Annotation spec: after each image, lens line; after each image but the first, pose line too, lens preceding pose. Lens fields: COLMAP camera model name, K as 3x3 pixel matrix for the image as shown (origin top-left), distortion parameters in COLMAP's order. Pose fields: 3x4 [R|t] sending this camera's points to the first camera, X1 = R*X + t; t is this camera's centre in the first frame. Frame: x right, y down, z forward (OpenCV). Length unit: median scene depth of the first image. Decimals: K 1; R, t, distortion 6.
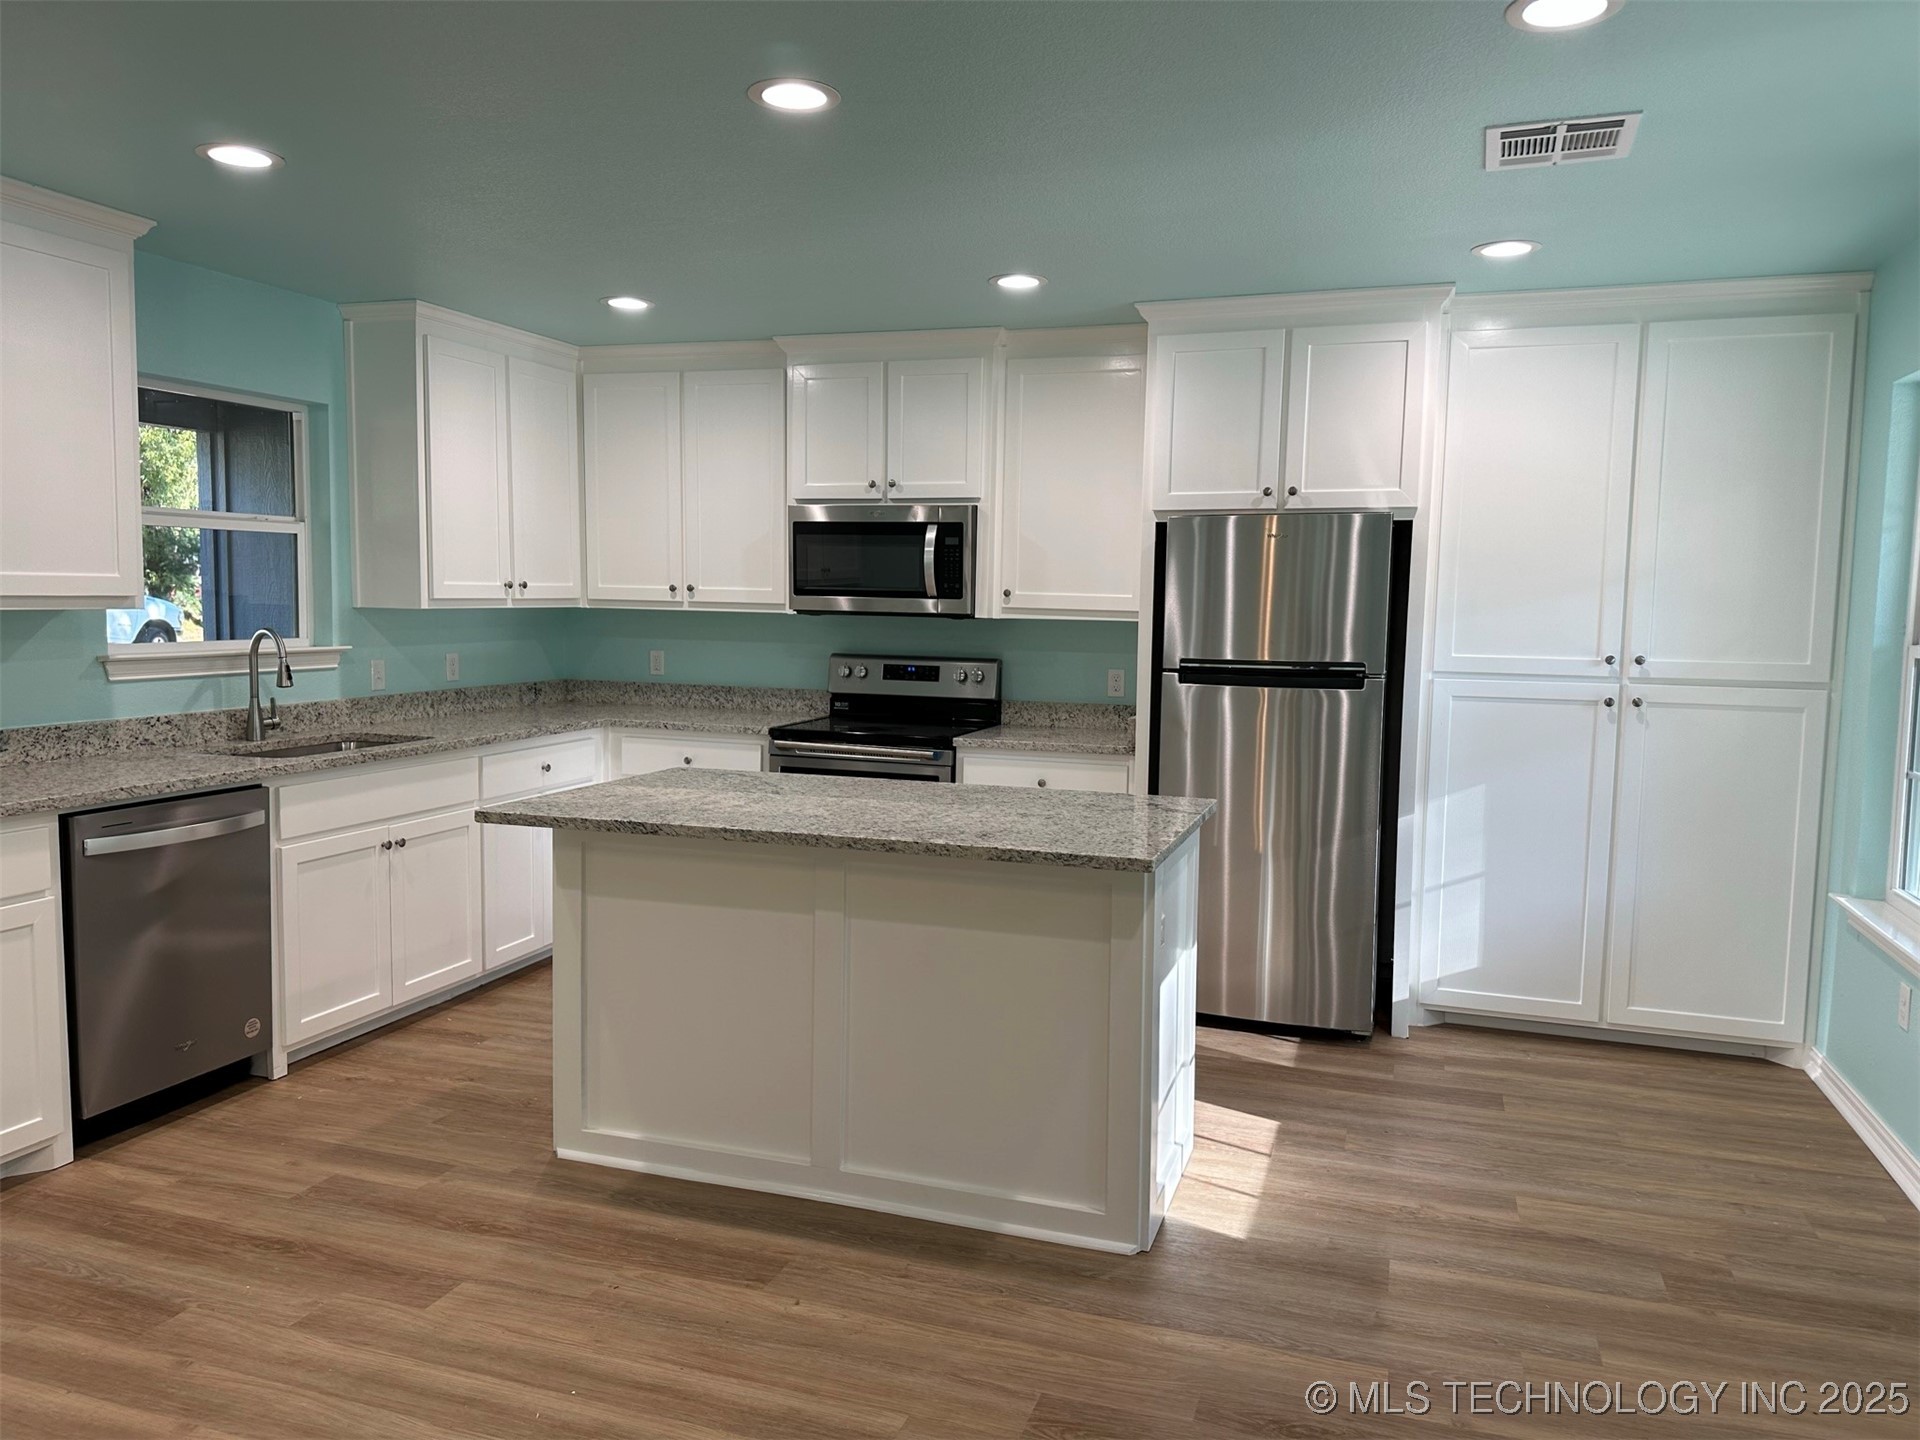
lens RADIAL K [[1346.7, 0, 956.9], [0, 1346.7, 730.5], [0, 0, 1]] dist [0.042822, -0.049581]
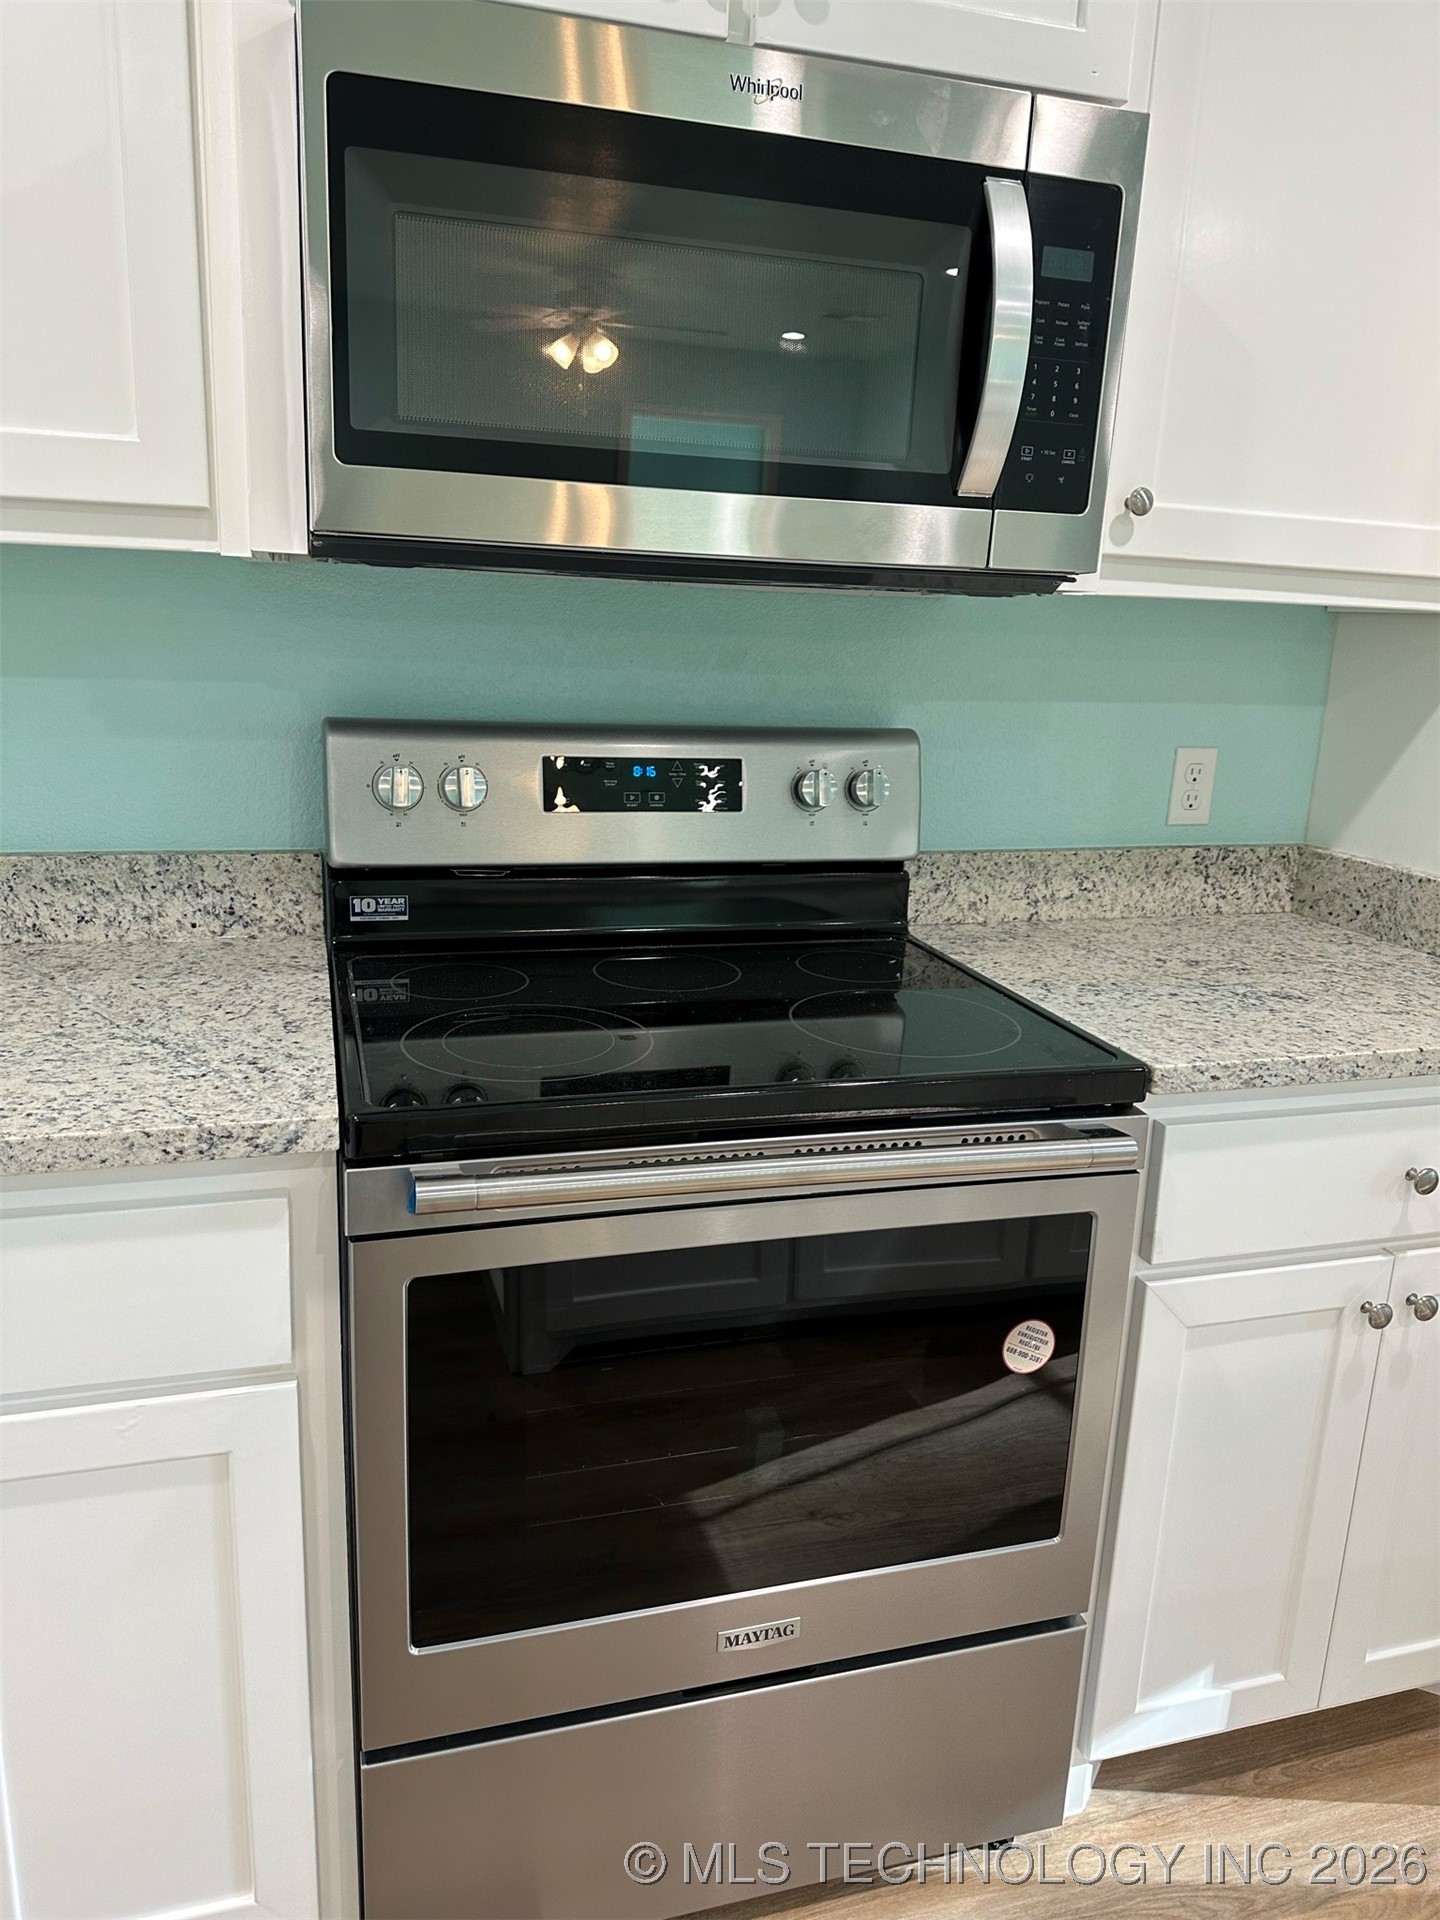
lens RADIAL K [[1346.7, 0, 701.2], [0, 1346.7, 961.3], [0, 0, 1]] dist [0.042822, -0.049581]
pose [[0.822964, -0.128430, 0.553386, -0.248691], [0.034101, 0.983522, 0.177543, -0.072196], [-0.567069, -0.127241, 0.813783, 0.946066]]
